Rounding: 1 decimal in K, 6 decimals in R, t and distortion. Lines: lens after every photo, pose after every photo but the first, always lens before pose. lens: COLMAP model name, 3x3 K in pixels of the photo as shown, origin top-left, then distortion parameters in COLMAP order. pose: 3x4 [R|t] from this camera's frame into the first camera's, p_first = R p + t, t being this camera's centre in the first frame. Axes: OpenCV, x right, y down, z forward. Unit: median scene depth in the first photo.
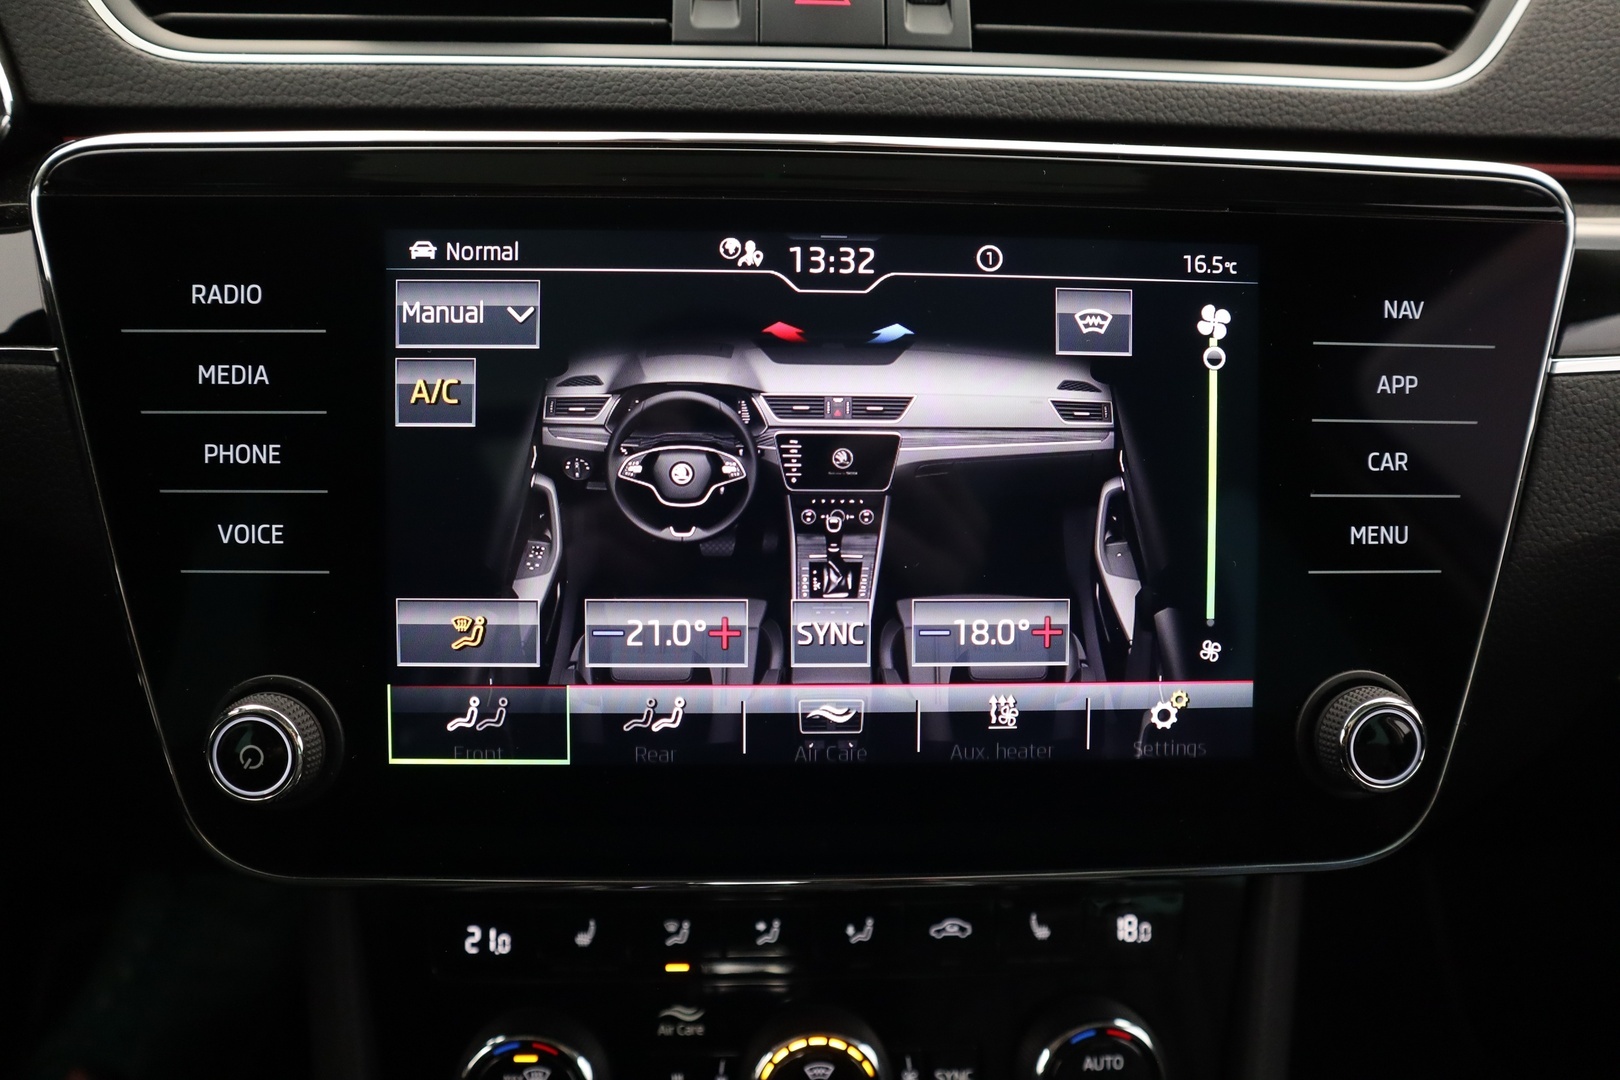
lens RADIAL K [[1197.1, 0, 801.8], [0, 1197.1, 539.4], [0, 0, 1]] dist [-0.095666, 0.085522]
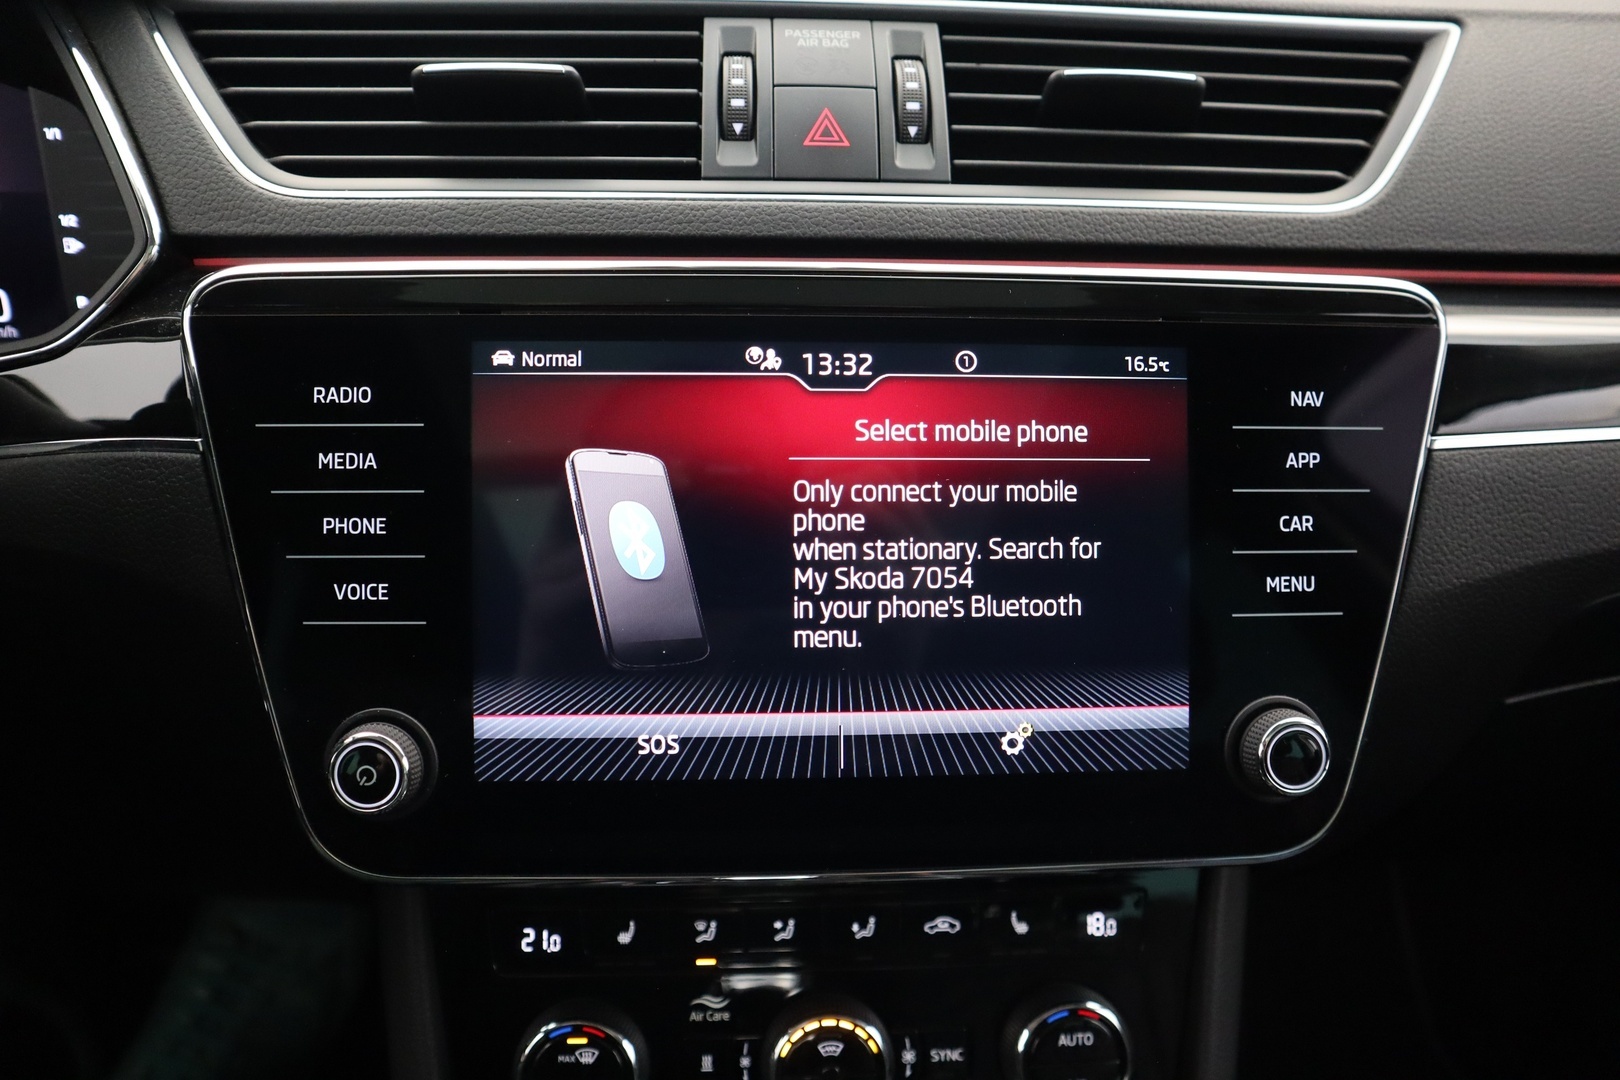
lens RADIAL K [[1191.9, 0, 810.0], [0, 1191.9, 540.0], [0, 0, 1]] dist [-0.084974, 0.082122]
pose [[0.999902, -0.007729, 0.011631, -0.017601], [0.008103, 0.999440, -0.032452, -0.013452], [-0.011374, 0.032543, 0.999406, -0.204231]]
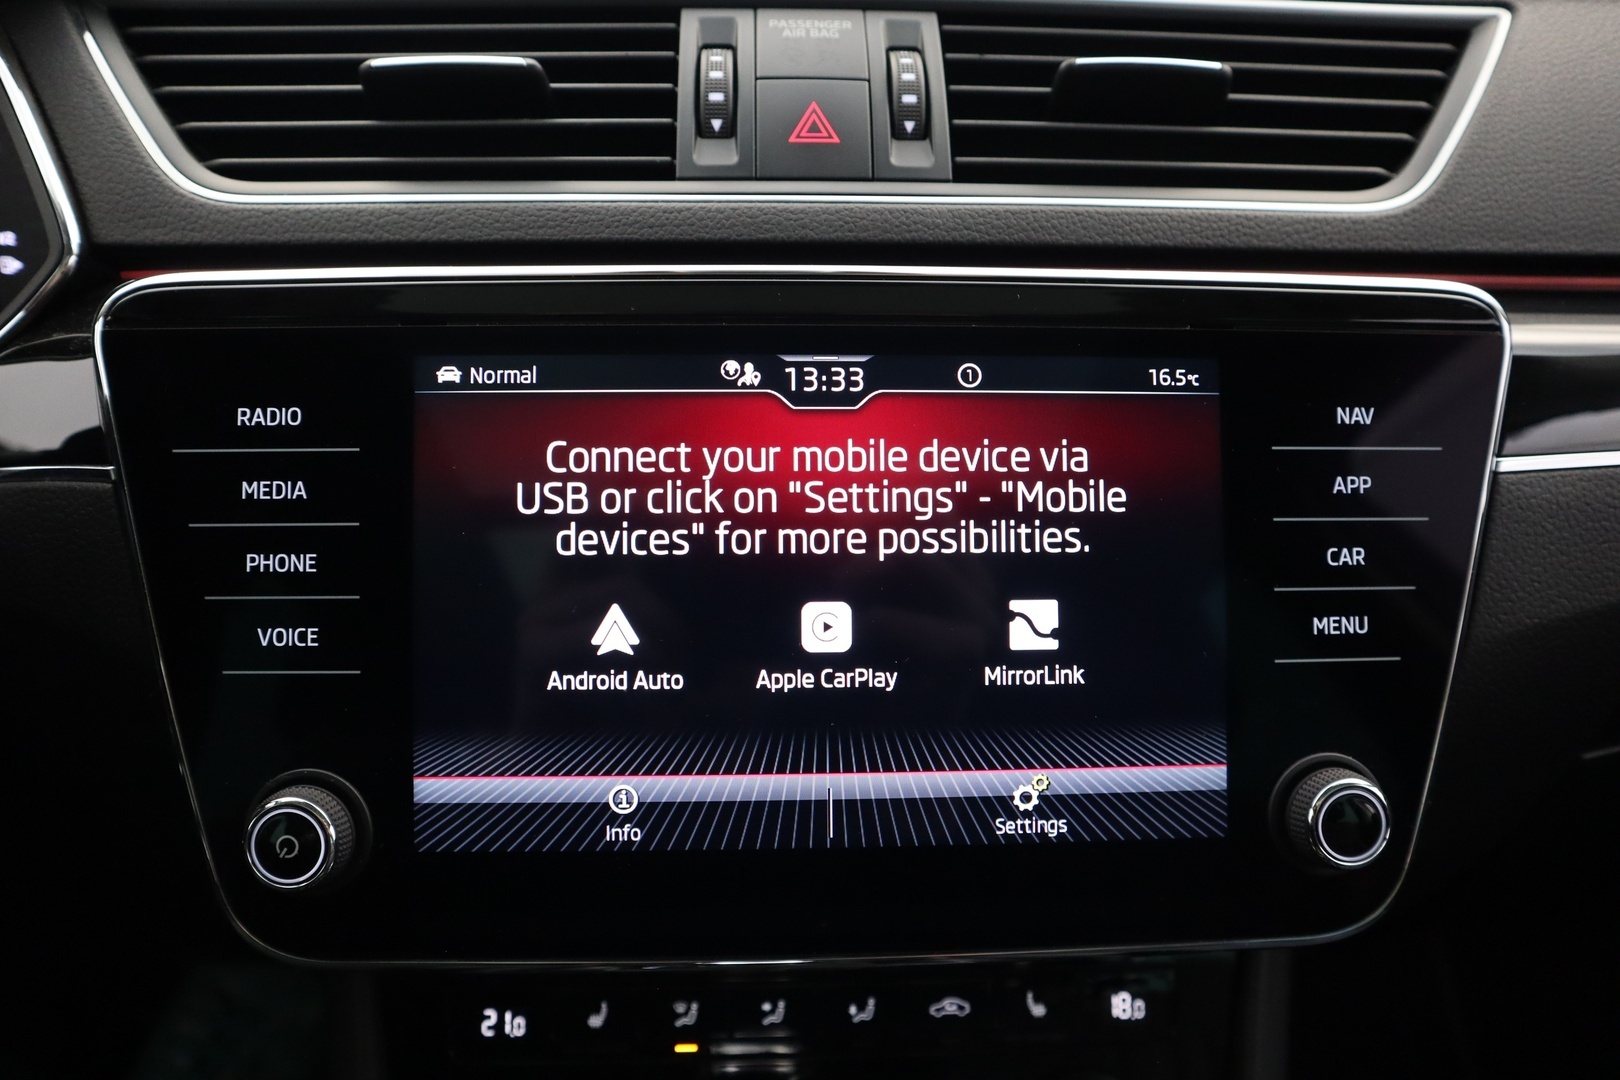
lens RADIAL K [[1197.1, 0, 801.8], [0, 1197.1, 539.4], [0, 0, 1]] dist [-0.095666, 0.085522]
pose [[0.999914, -0.011486, -0.006398, 0.009524], [0.011027, 0.997653, -0.067571, -0.014411], [0.007159, 0.067495, 0.997694, -0.073452]]
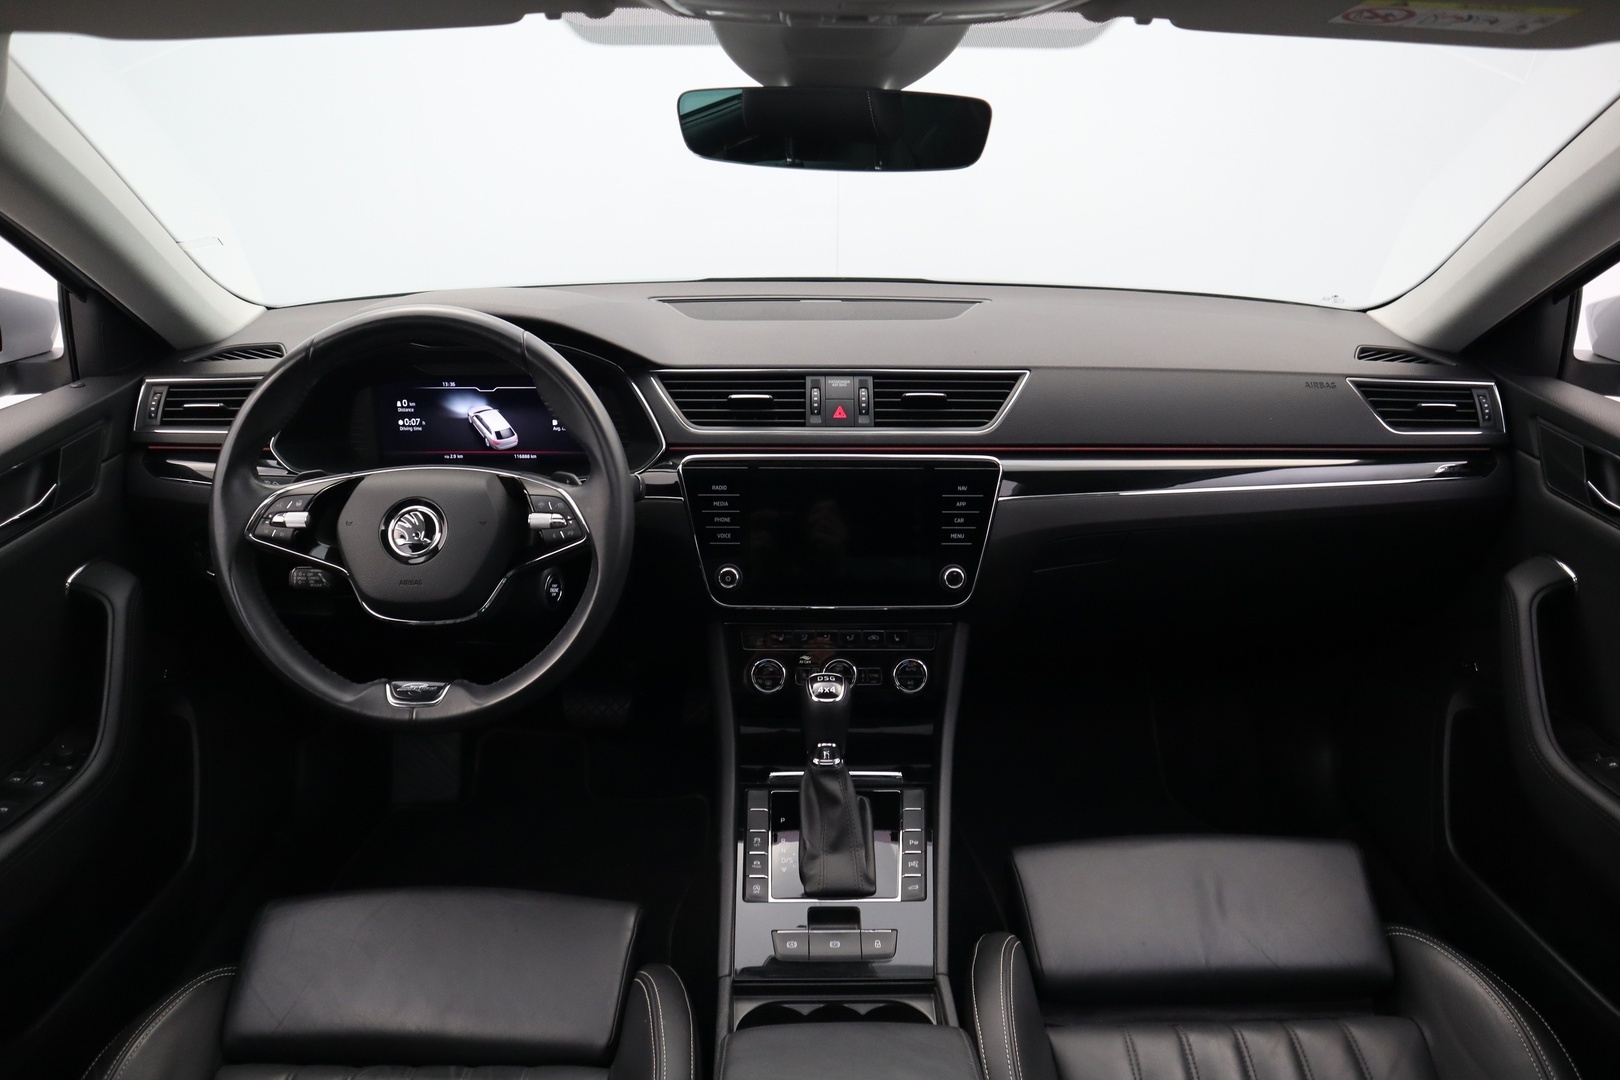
lens RADIAL K [[1197.1, 0, 801.8], [0, 1197.1, 539.4], [0, 0, 1]] dist [-0.095666, 0.085522]
pose [[0.999373, -0.000744, -0.035403, 0.035862], [0.000221, 0.999891, -0.014772, 0.078778], [0.035410, 0.014754, 0.999264, -3.713528]]
